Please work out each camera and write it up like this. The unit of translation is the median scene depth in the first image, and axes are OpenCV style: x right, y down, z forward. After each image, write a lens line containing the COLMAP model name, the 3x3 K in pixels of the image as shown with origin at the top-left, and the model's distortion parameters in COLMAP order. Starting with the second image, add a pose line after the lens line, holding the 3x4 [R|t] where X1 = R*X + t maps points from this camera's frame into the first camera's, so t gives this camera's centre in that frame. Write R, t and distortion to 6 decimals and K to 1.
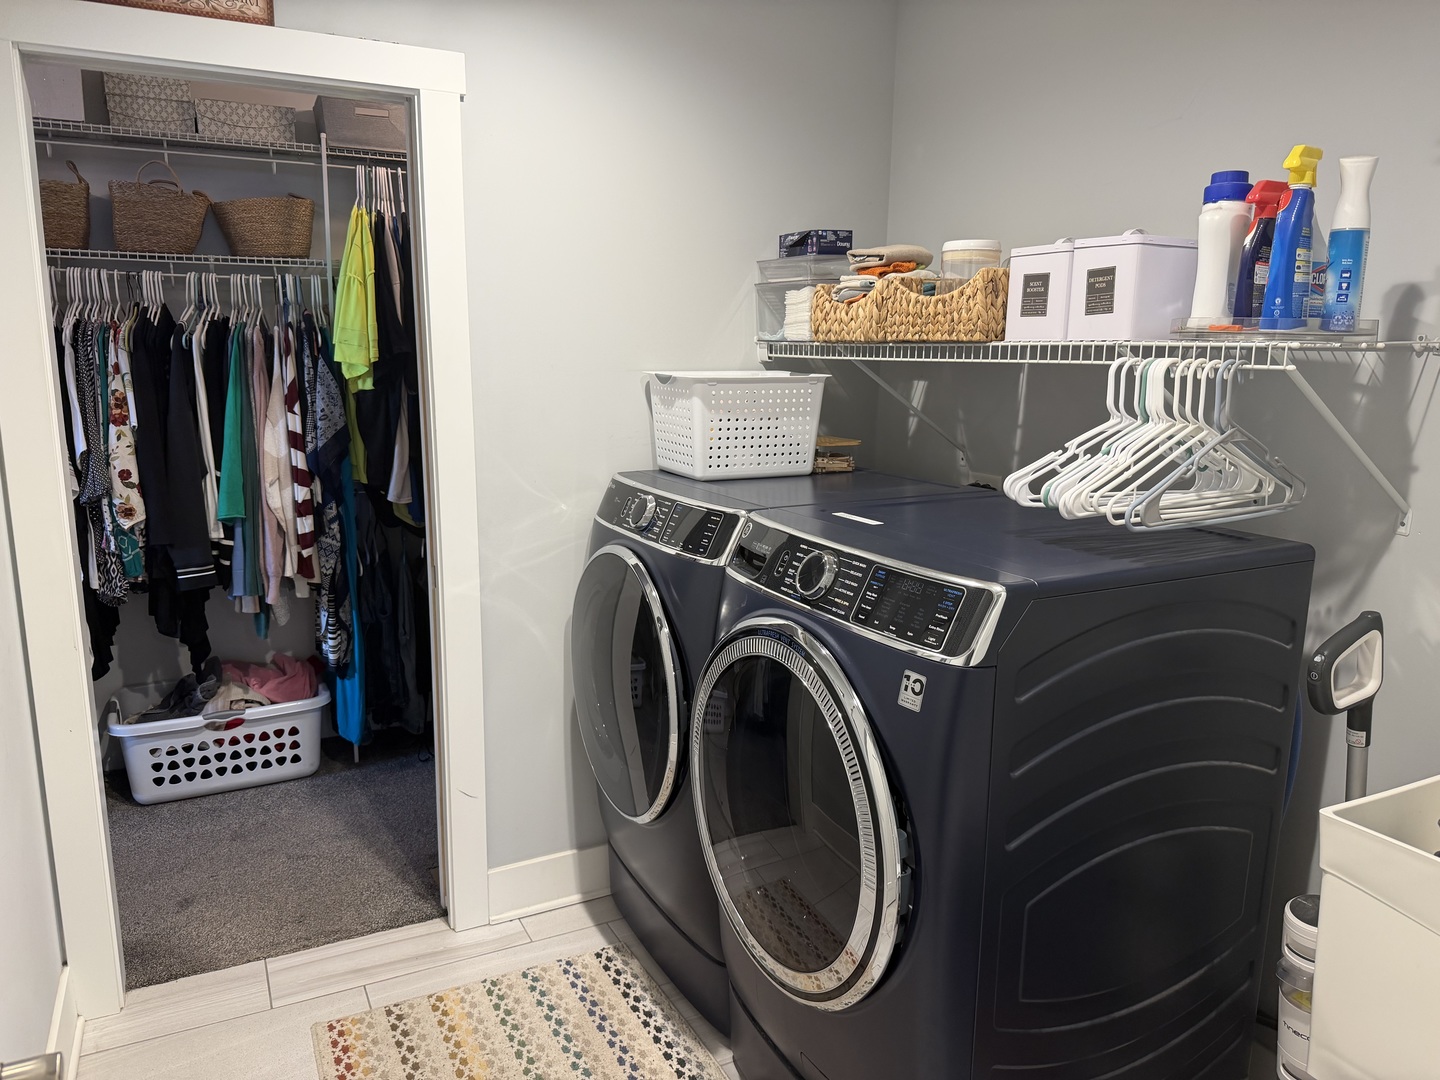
lens RADIAL K [[1007.2, 0, 655.4], [0, 1007.2, 554.1], [0, 0, 1]] dist [0.048508, -0.031954]
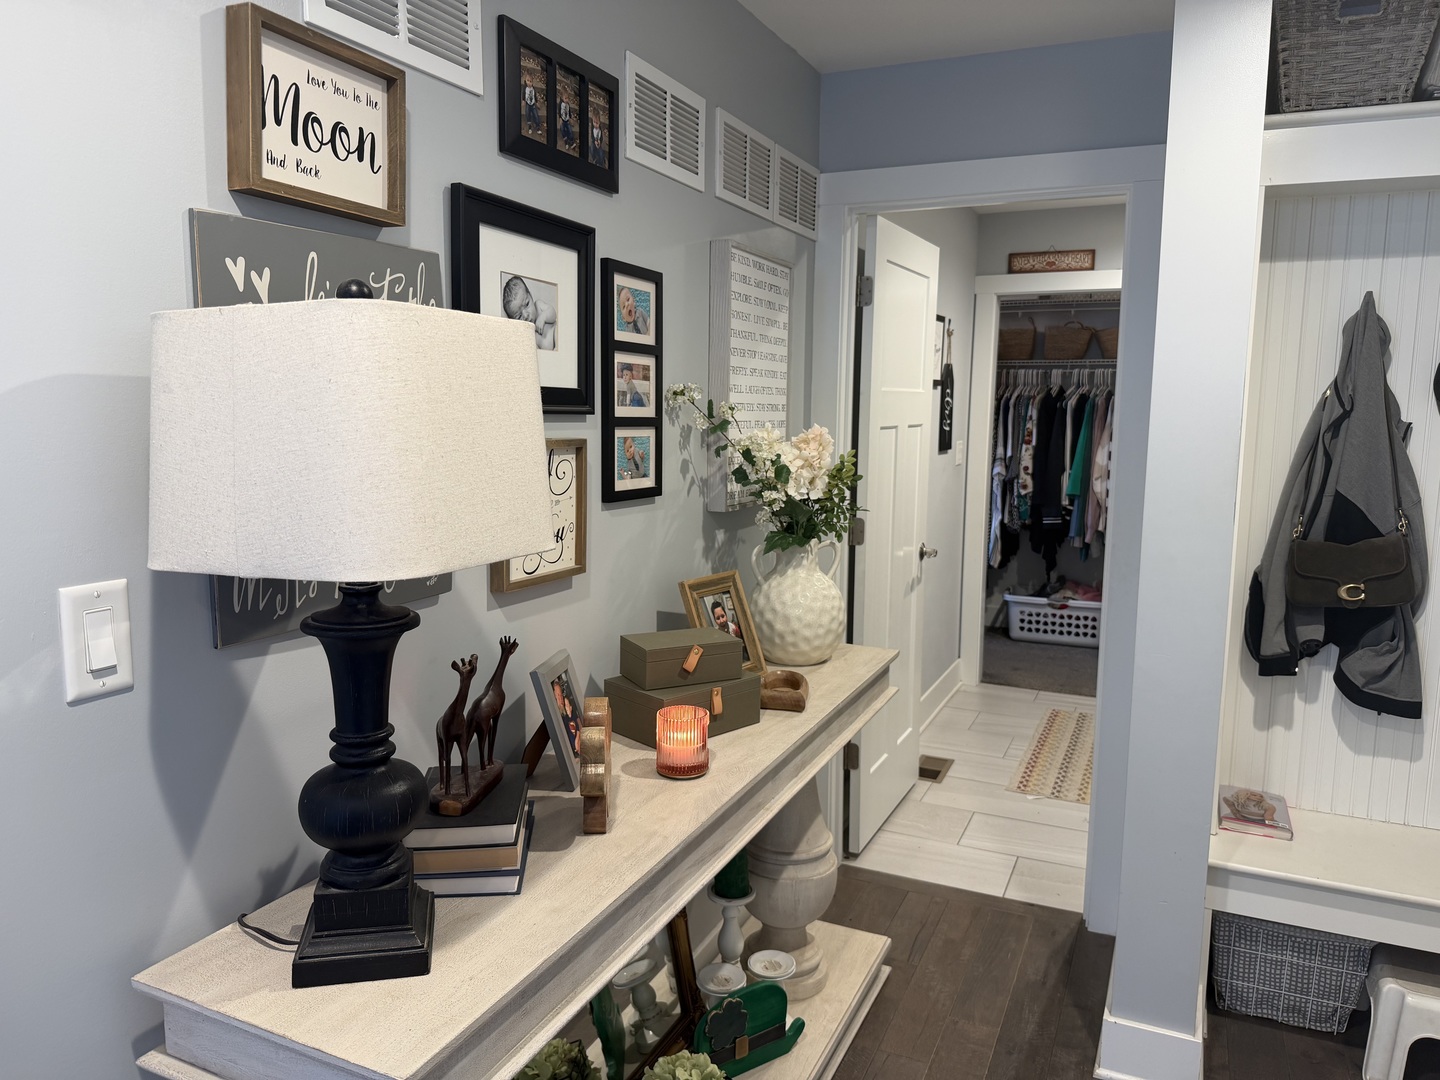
lens RADIAL K [[1007.2, 0, 716.1], [0, 1007.2, 537.5], [0, 0, 1]] dist [0.048508, -0.031954]
pose [[0.640285, 0.095914, -0.762126, 0.612501], [-0.157320, 0.987516, -0.007889, 0.164770], [0.751855, 0.124949, 0.647381, -0.732768]]
